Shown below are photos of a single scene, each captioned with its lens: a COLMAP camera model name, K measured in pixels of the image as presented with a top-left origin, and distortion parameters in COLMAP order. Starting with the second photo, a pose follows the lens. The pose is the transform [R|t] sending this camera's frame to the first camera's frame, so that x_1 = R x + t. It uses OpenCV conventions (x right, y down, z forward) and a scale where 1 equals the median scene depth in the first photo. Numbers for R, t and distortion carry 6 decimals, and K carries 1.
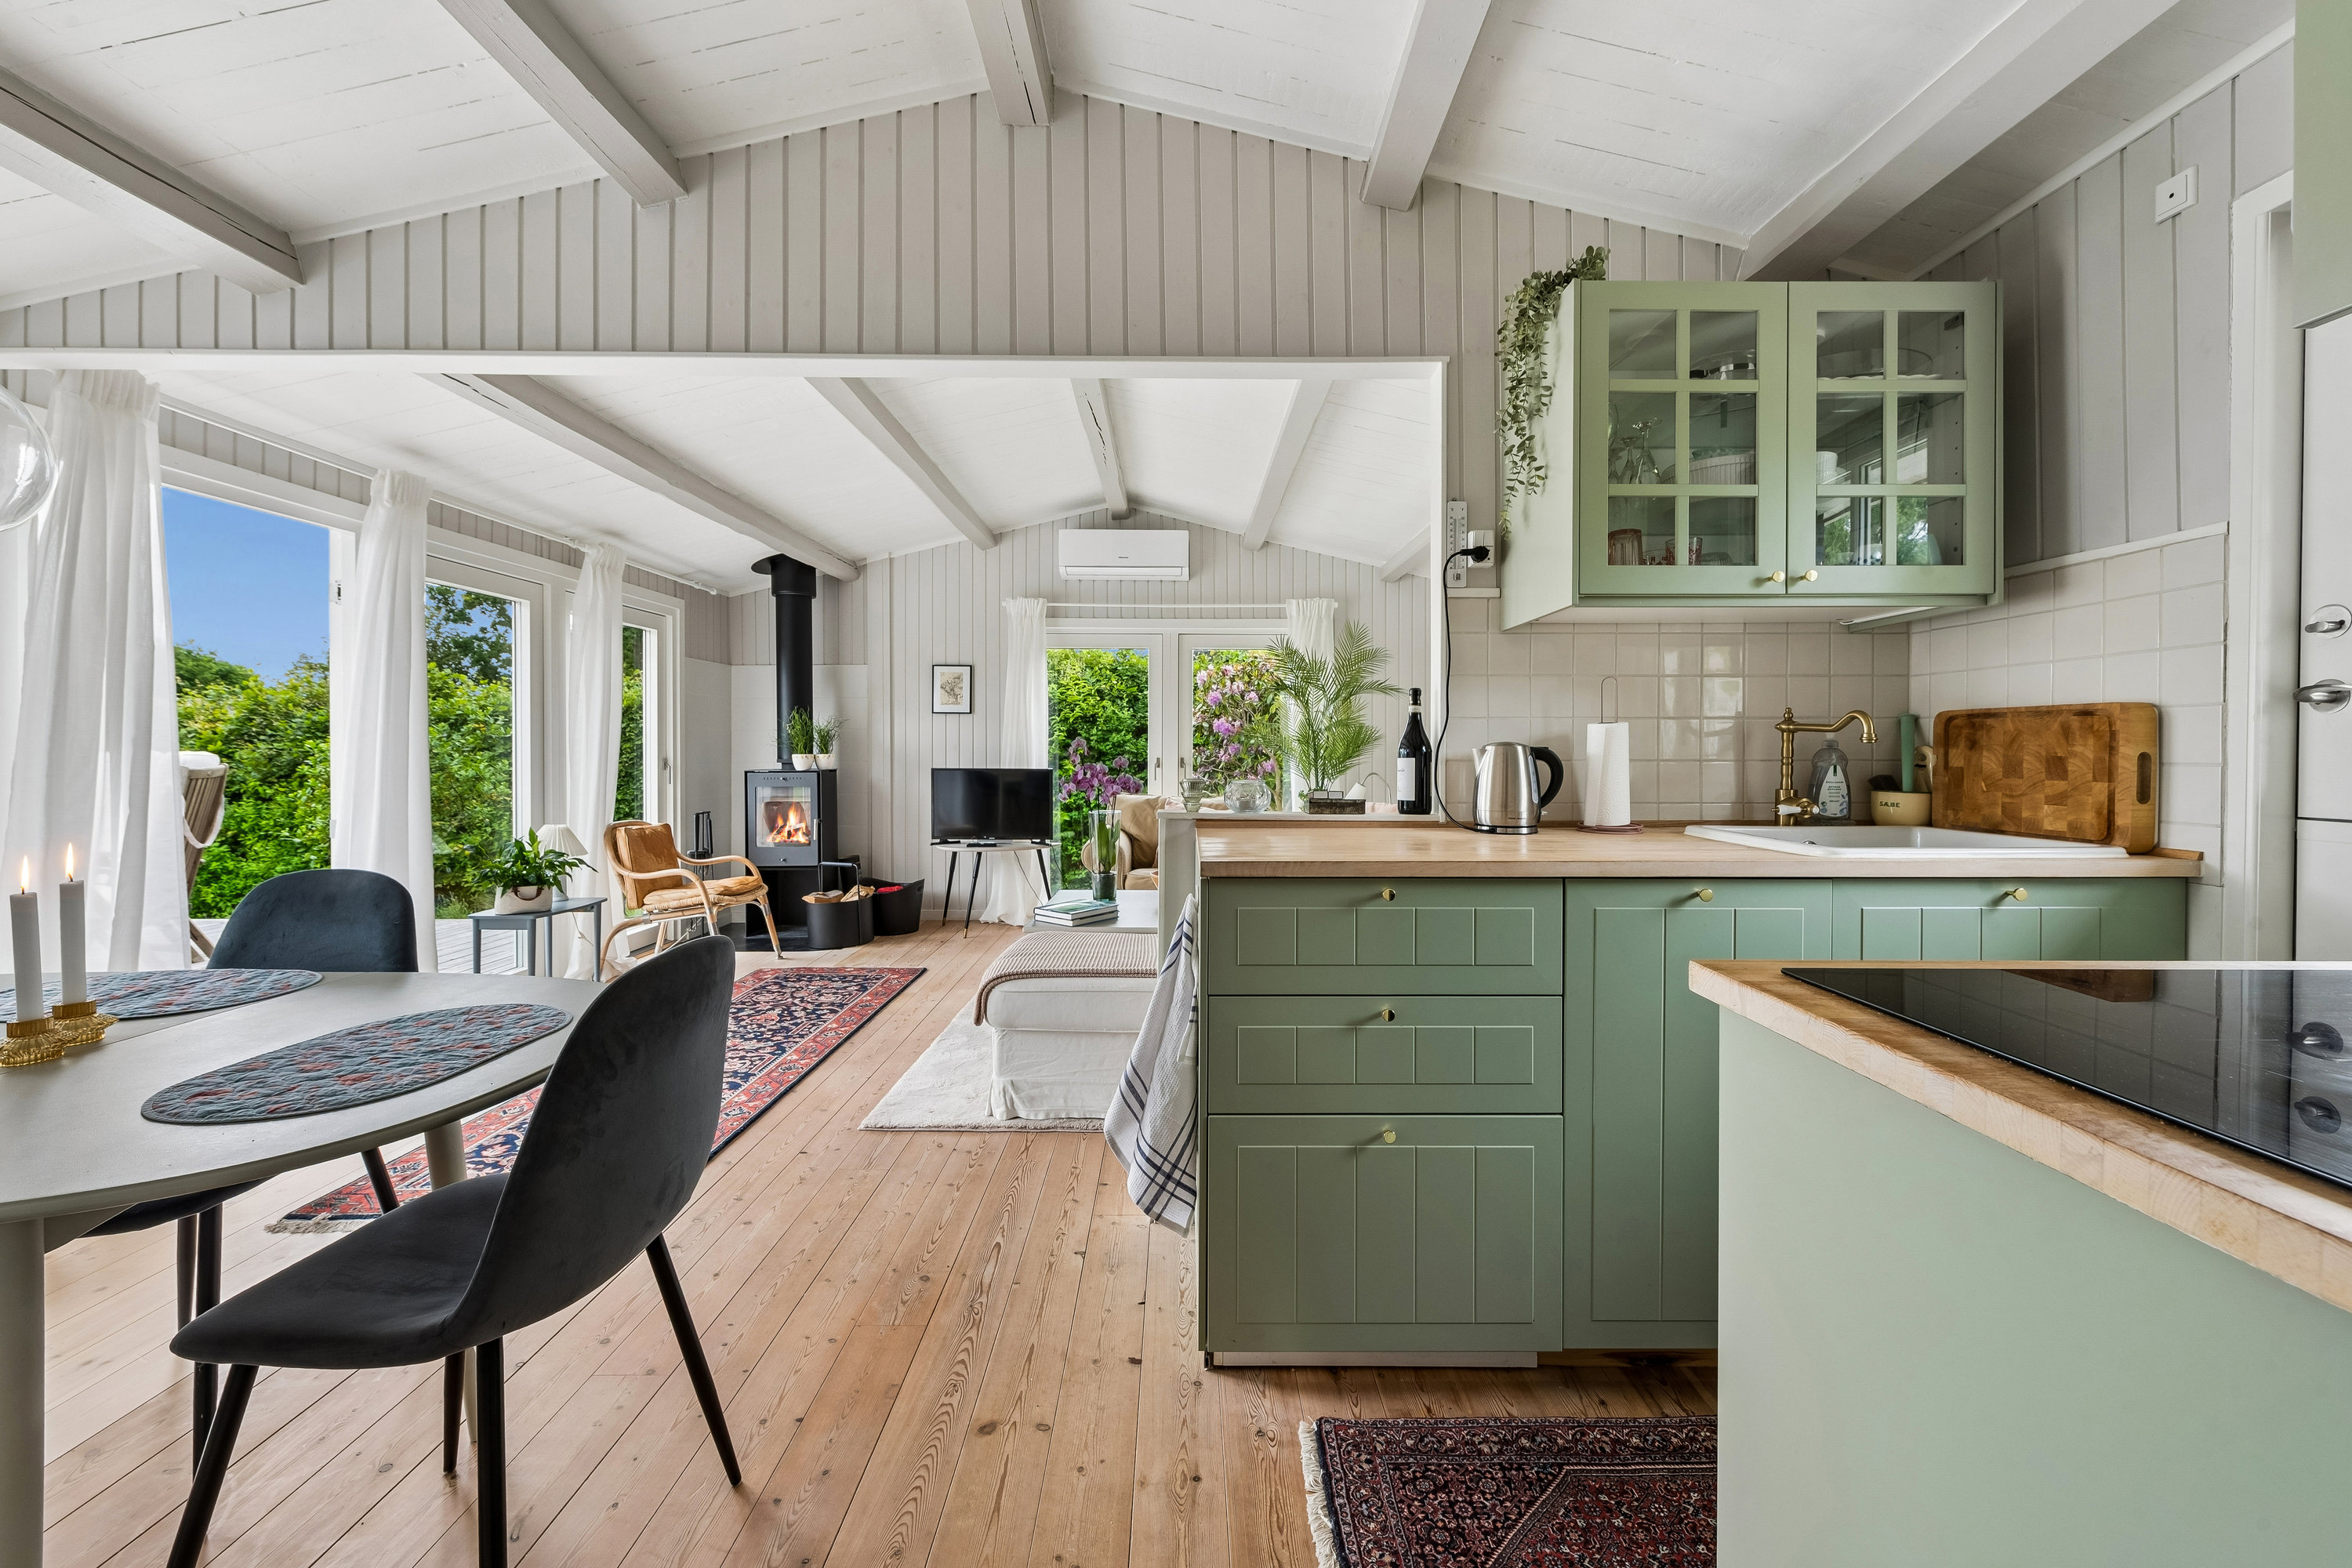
lens RADIAL K [[926.4, 0, 1182.2], [0, 926.4, 754.3], [0, 0, 1]] dist [0.007487, -0.002901]
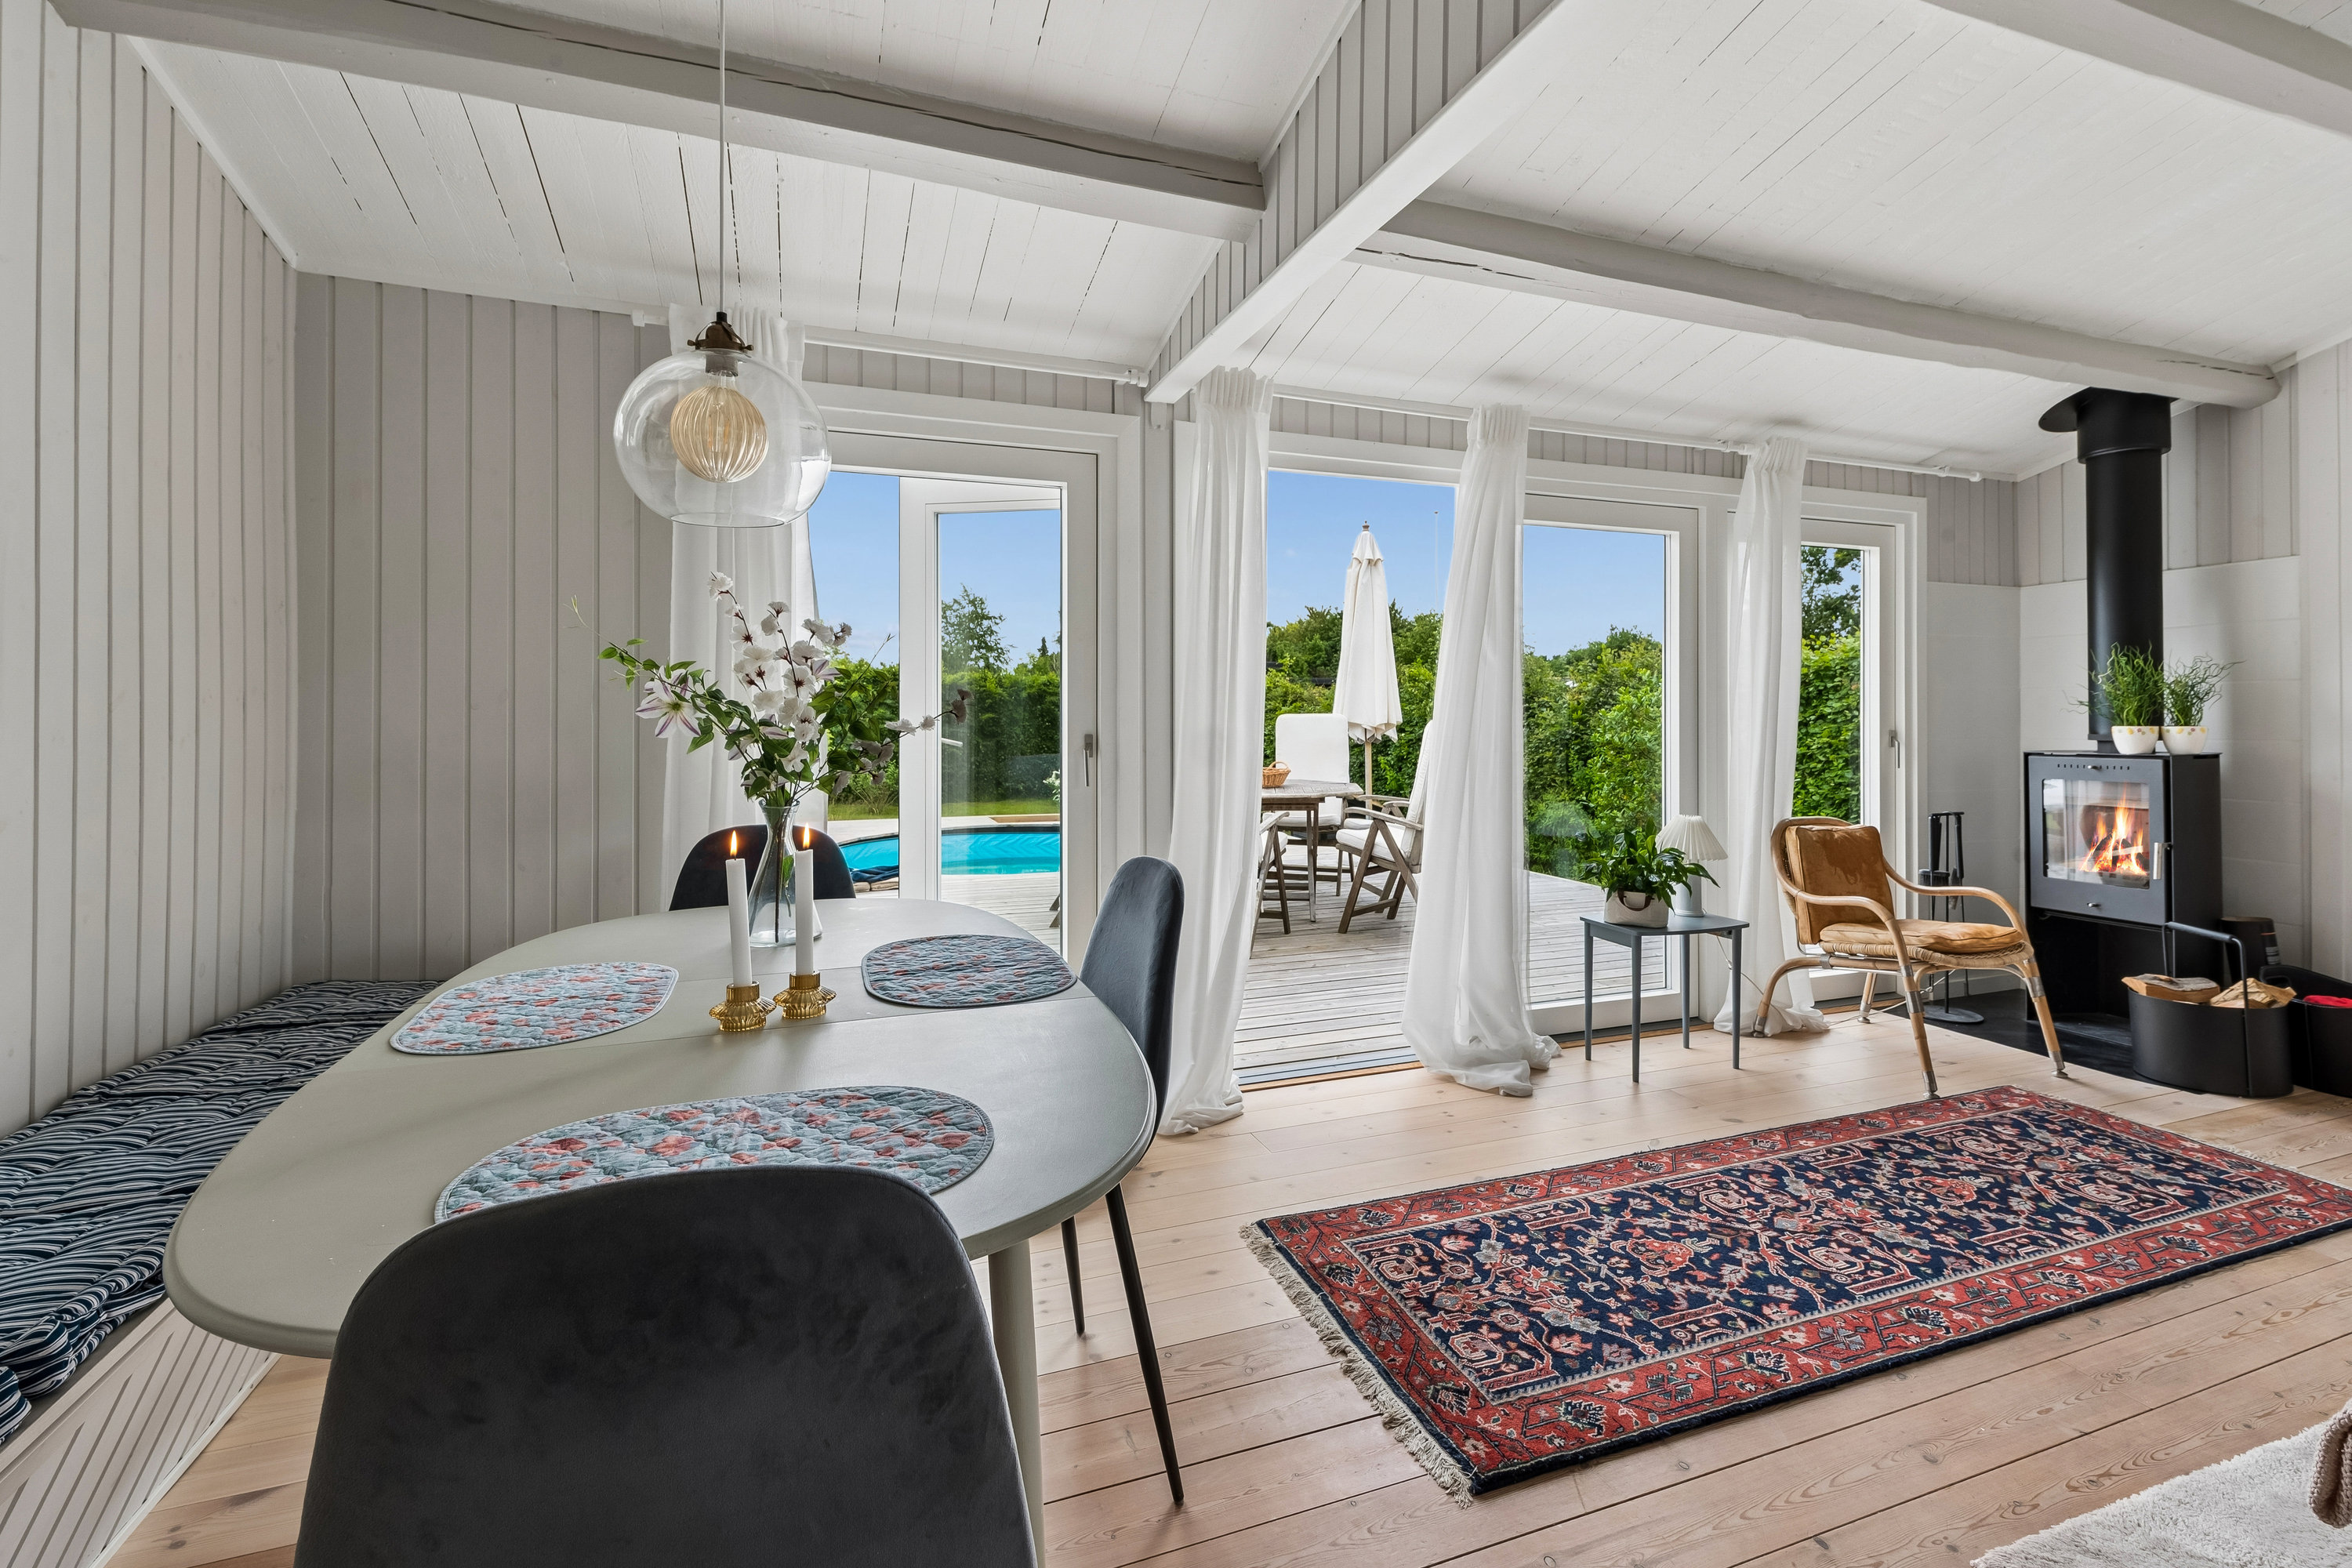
lens RADIAL K [[1059.4, 0, 1200.4], [0, 1059.4, 706.1], [0, 0, 1]] dist [0.007343, -0.002425]
pose [[0.352184, -0.010439, -0.935873, 0.003250], [-0.005286, 0.999900, -0.013143, -0.000969], [0.935916, 0.009576, 0.352093, 0.281521]]
